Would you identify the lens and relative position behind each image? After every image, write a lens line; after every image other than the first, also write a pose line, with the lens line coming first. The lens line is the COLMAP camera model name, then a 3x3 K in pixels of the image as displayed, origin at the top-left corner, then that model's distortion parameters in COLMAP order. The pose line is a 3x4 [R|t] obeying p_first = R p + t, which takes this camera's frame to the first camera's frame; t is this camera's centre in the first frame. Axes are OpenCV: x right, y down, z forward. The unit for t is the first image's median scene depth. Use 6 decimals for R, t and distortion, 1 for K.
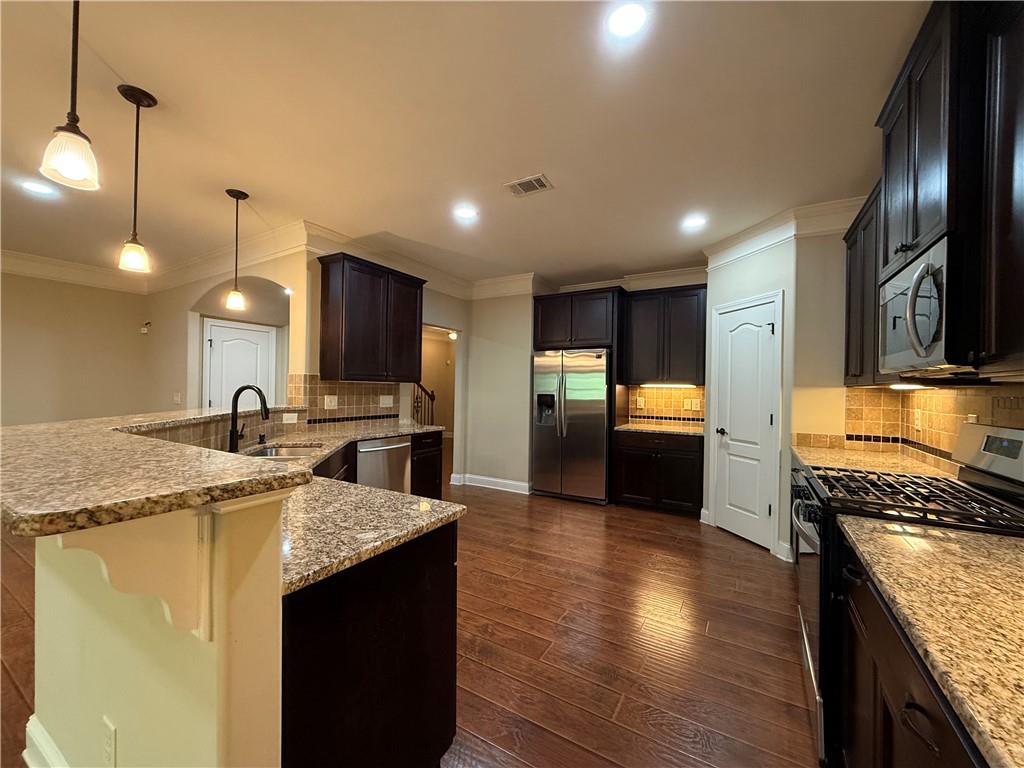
lens RADIAL K [[410.2, 0, 510.2], [0, 410.2, 387.2], [0, 0, 1]] dist [-0.000226, -0.000014]
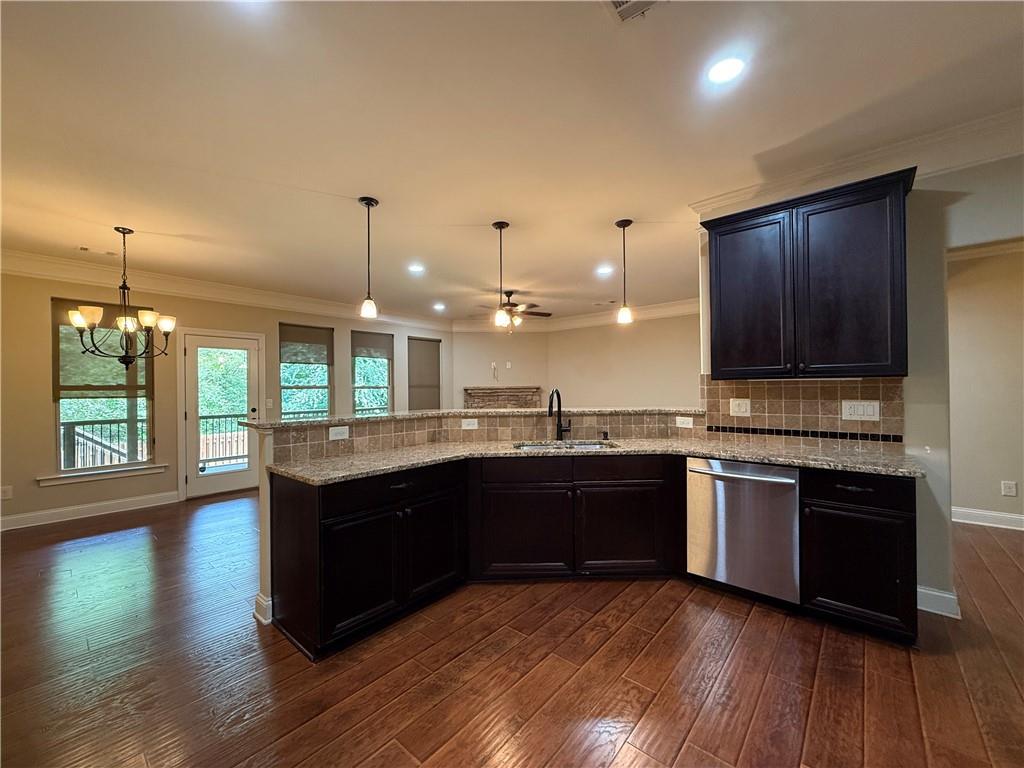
lens RADIAL K [[410.2, 0, 510.2], [0, 410.2, 387.2], [0, 0, 1]] dist [-0.000226, -0.000014]
pose [[-0.178712, -0.013335, -0.983811, 0.633676], [0.011710, 0.999809, -0.015679, 0.007944], [0.983832, -0.014322, -0.178522, 1.070545]]
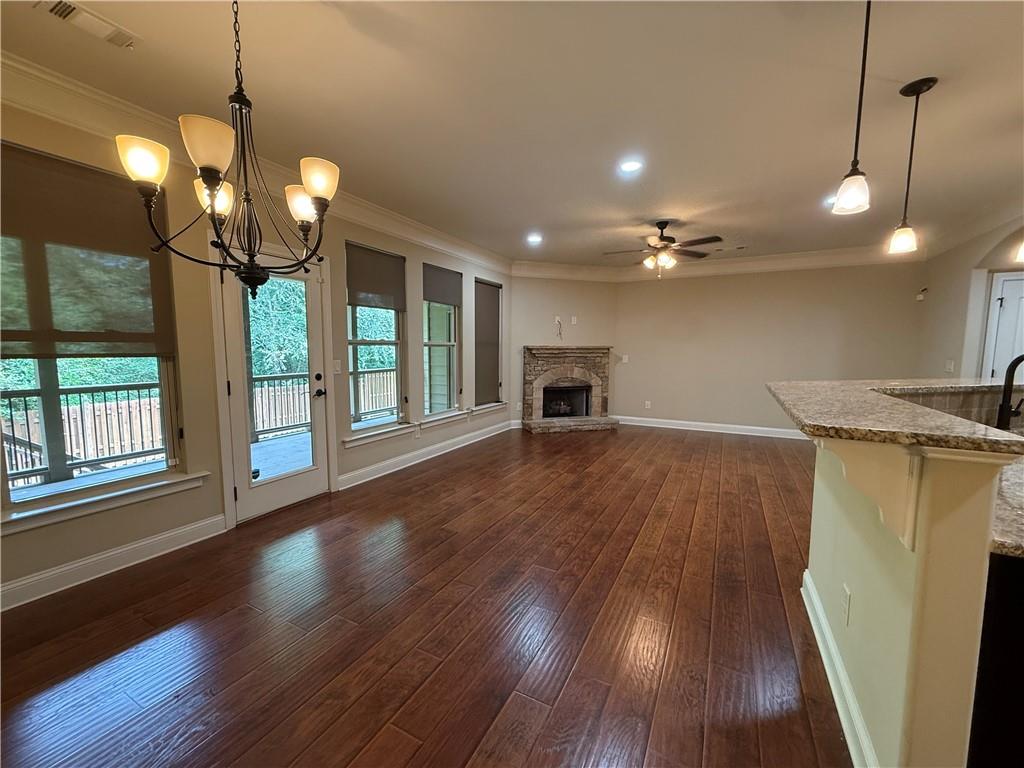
lens RADIAL K [[410.2, 0, 510.2], [0, 410.2, 387.2], [0, 0, 1]] dist [-0.000226, -0.000014]
pose [[0.053510, 0.083825, -0.995043, 0.147384], [-0.002117, 0.996478, 0.083833, -0.004576], [0.998565, -0.002379, 0.053499, -0.113753]]
